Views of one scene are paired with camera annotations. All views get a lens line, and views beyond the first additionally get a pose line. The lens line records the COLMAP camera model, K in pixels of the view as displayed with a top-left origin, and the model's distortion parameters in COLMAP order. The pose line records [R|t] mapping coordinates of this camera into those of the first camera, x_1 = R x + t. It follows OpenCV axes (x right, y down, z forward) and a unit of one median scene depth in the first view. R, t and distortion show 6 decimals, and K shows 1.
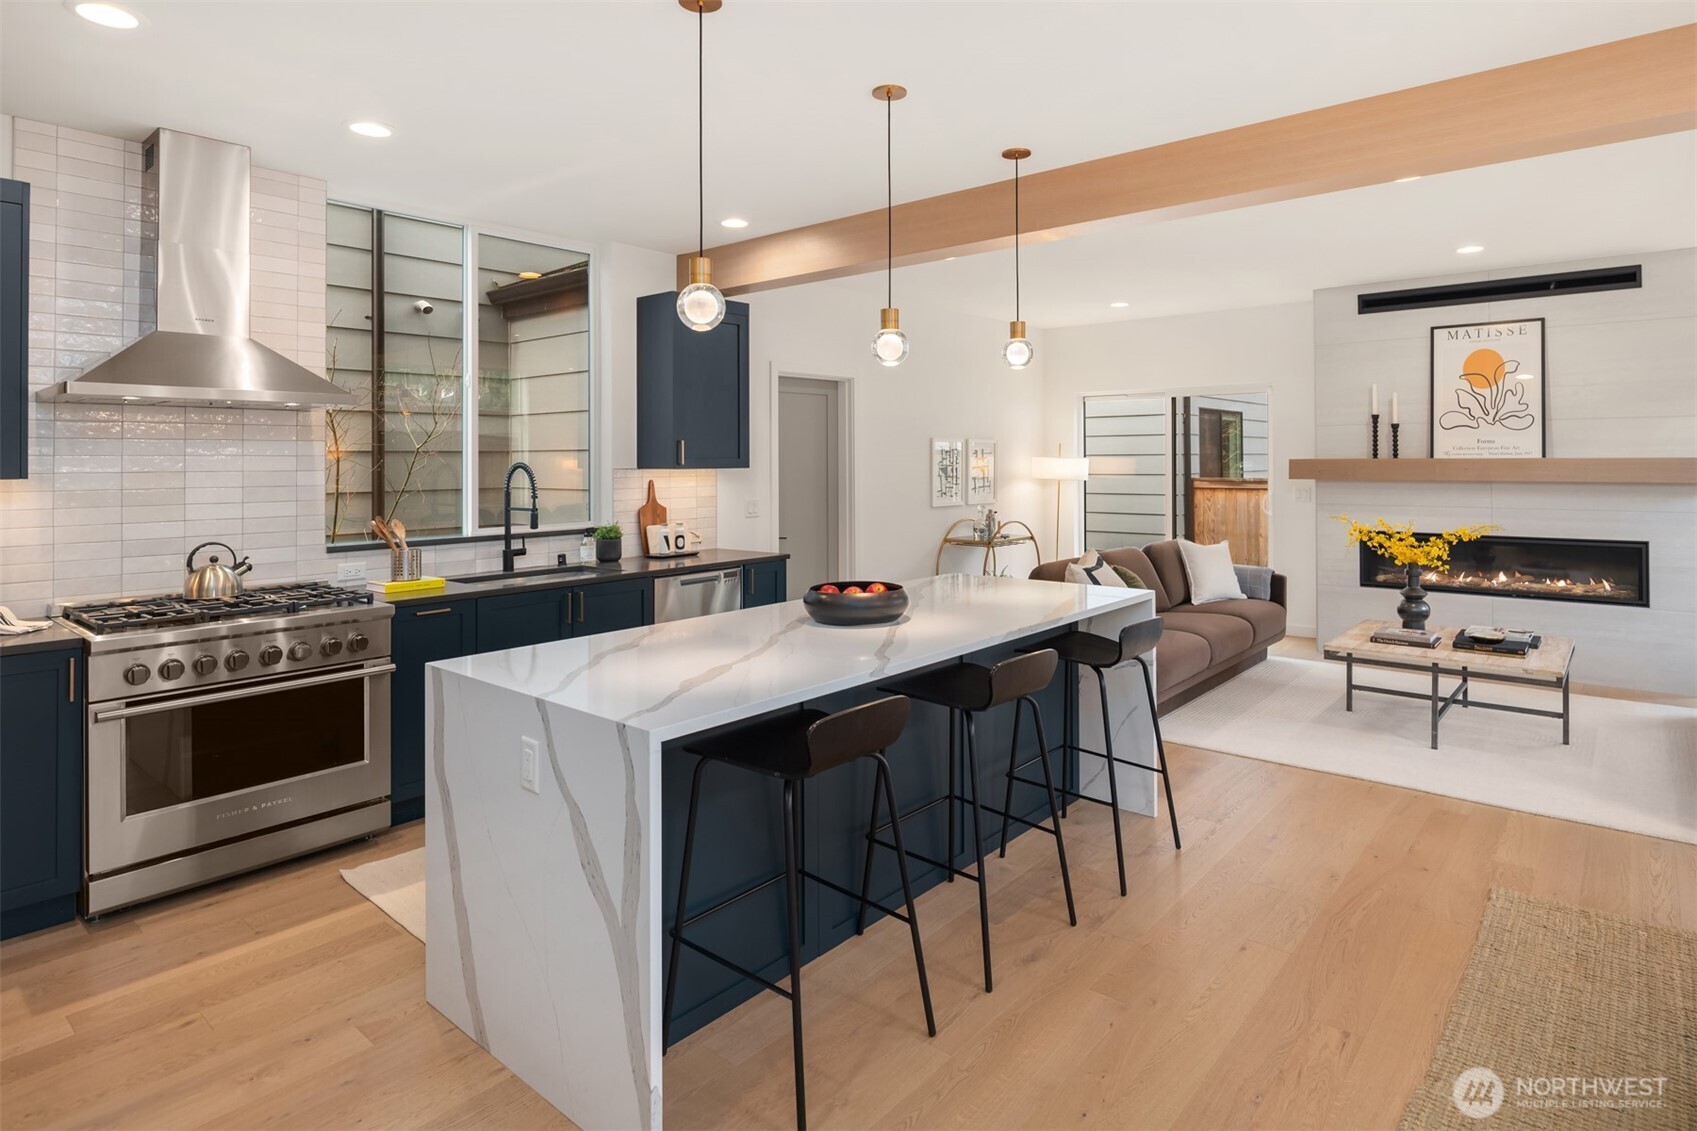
lens RADIAL K [[913.8, 0, 848.9], [0, 913.8, 448.4], [0, 0, 1]] dist [-0.000310, -0.001341]
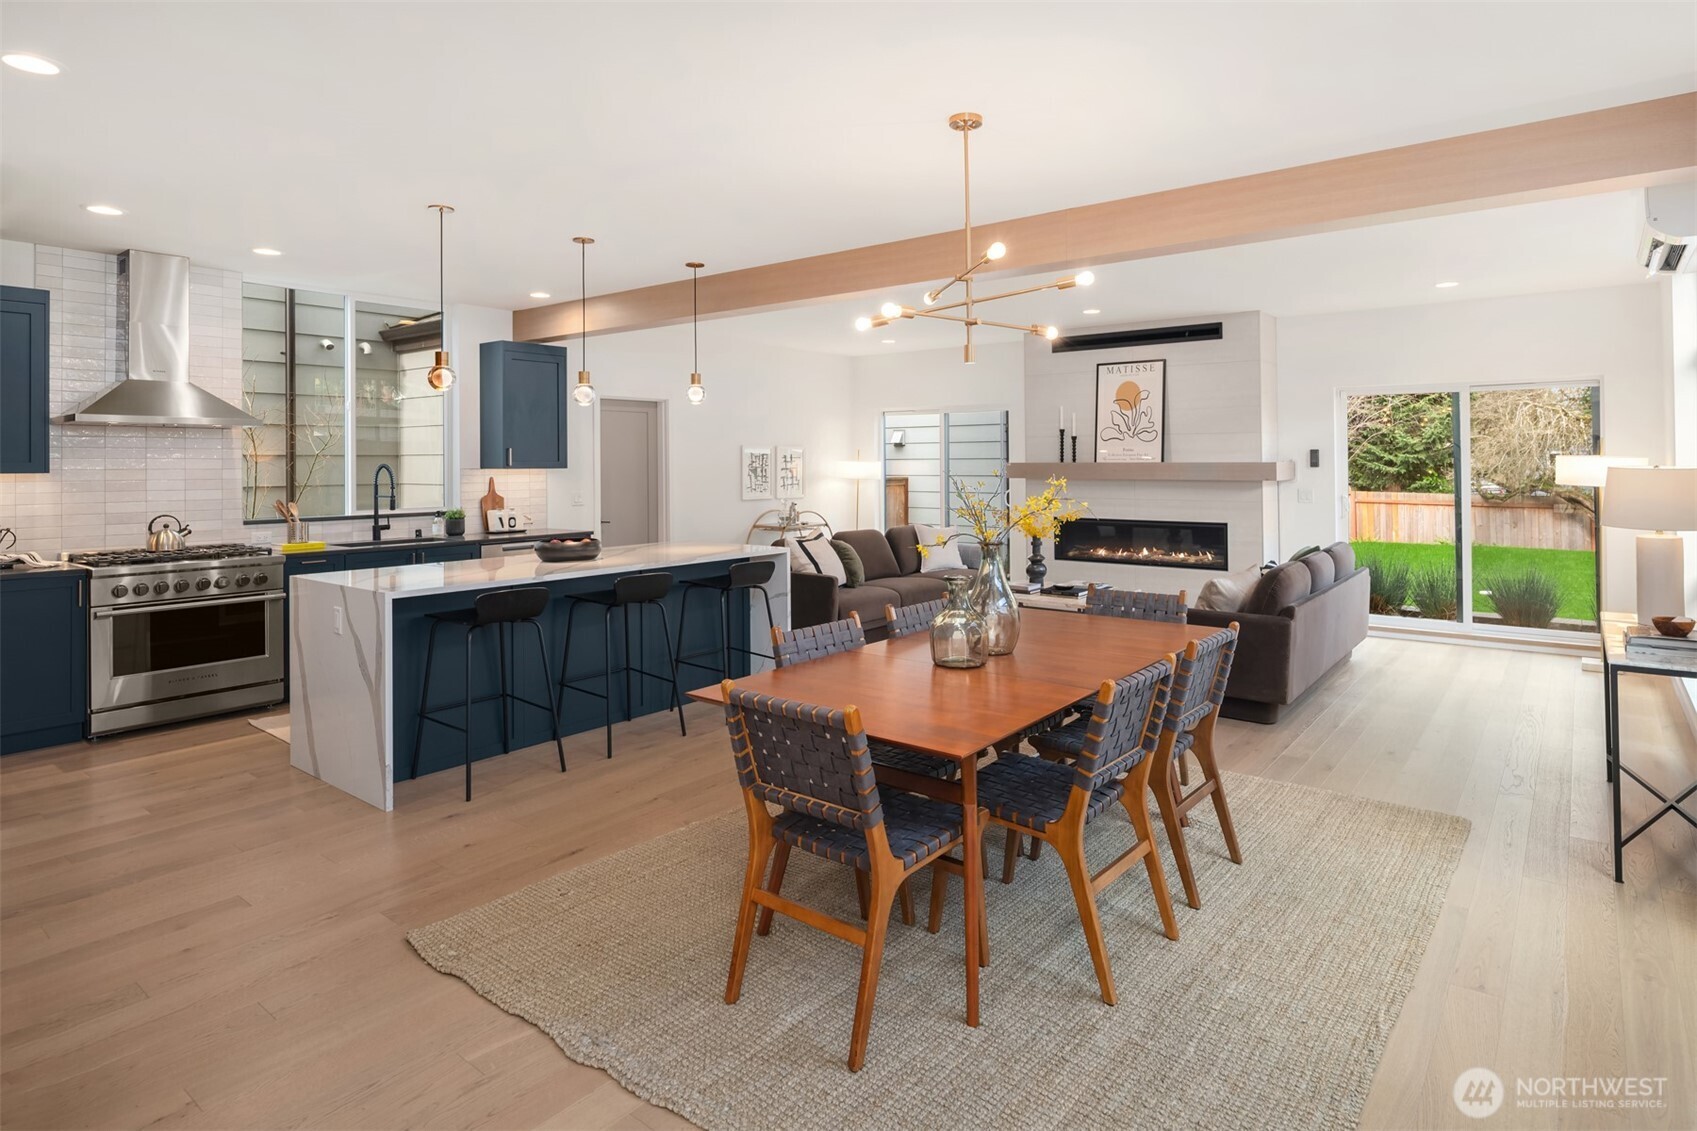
lens RADIAL K [[925.8, 0, 846.5], [0, 925.8, 458.9], [0, 0, 1]] dist [-0.001764, -0.000175]
pose [[0.999439, 0.002357, 0.033405, 0.280558], [-0.002631, 0.999963, 0.008186, -0.005438], [-0.033385, -0.008269, 0.999408, -0.418835]]
